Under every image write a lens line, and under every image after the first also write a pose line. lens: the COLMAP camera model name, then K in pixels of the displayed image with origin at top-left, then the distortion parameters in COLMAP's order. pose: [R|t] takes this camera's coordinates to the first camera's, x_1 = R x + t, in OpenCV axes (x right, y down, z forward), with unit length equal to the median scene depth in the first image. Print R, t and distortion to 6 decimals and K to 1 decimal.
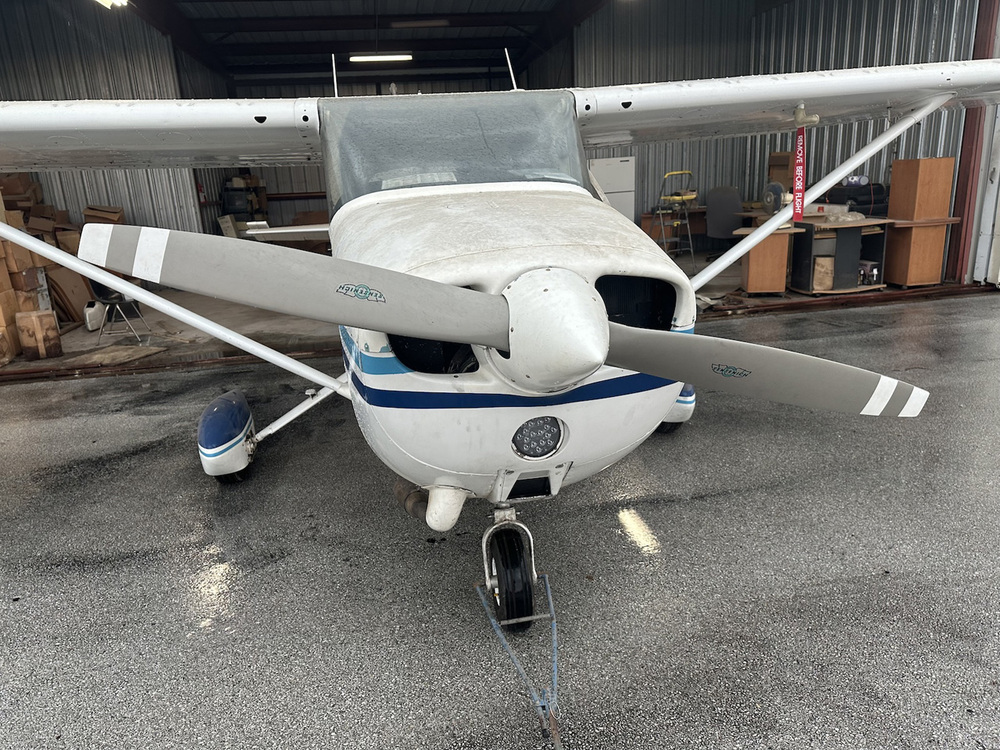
lens RADIAL K [[692.4, 0, 500.6], [0, 692.4, 355.6], [0, 0, 1]] dist [-0.000012, -0.000899]
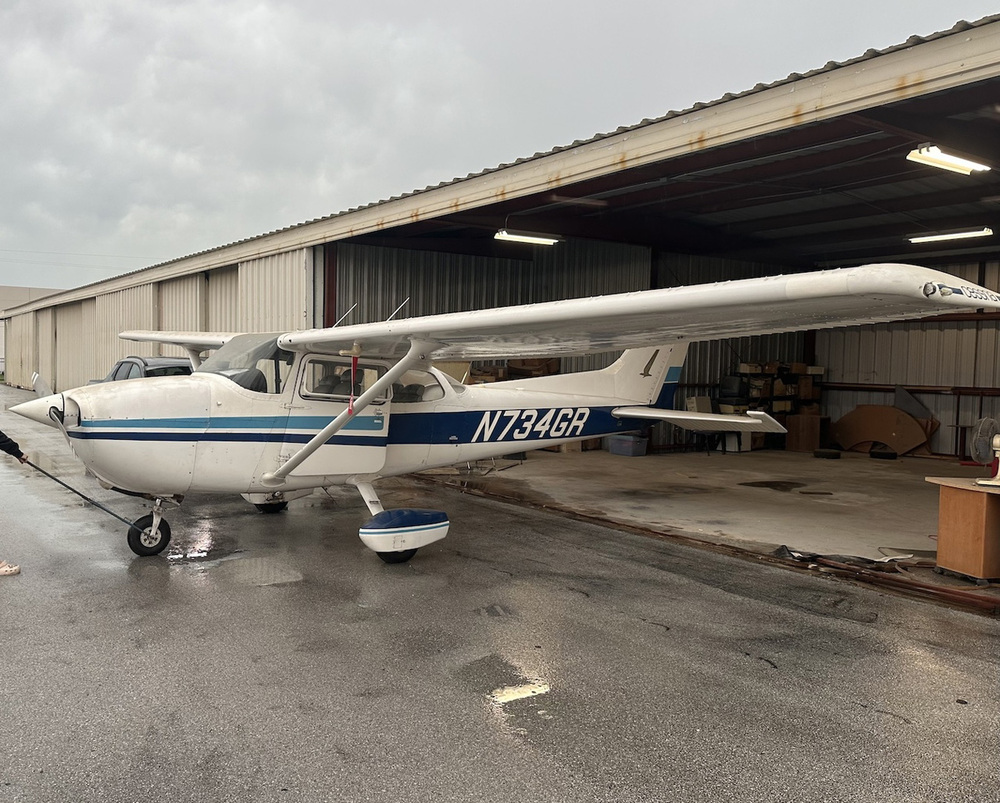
lens RADIAL K [[907.7, 0, 500.0], [0, 907.7, 401.5], [0, 0, 1]] dist [-0.001174, -0.001234]
pose [[0.422787, 0.103306, -0.900322, 0.934899], [-0.273118, 0.961814, -0.017893, -0.109021], [0.864094, 0.253459, 0.434857, 0.160971]]
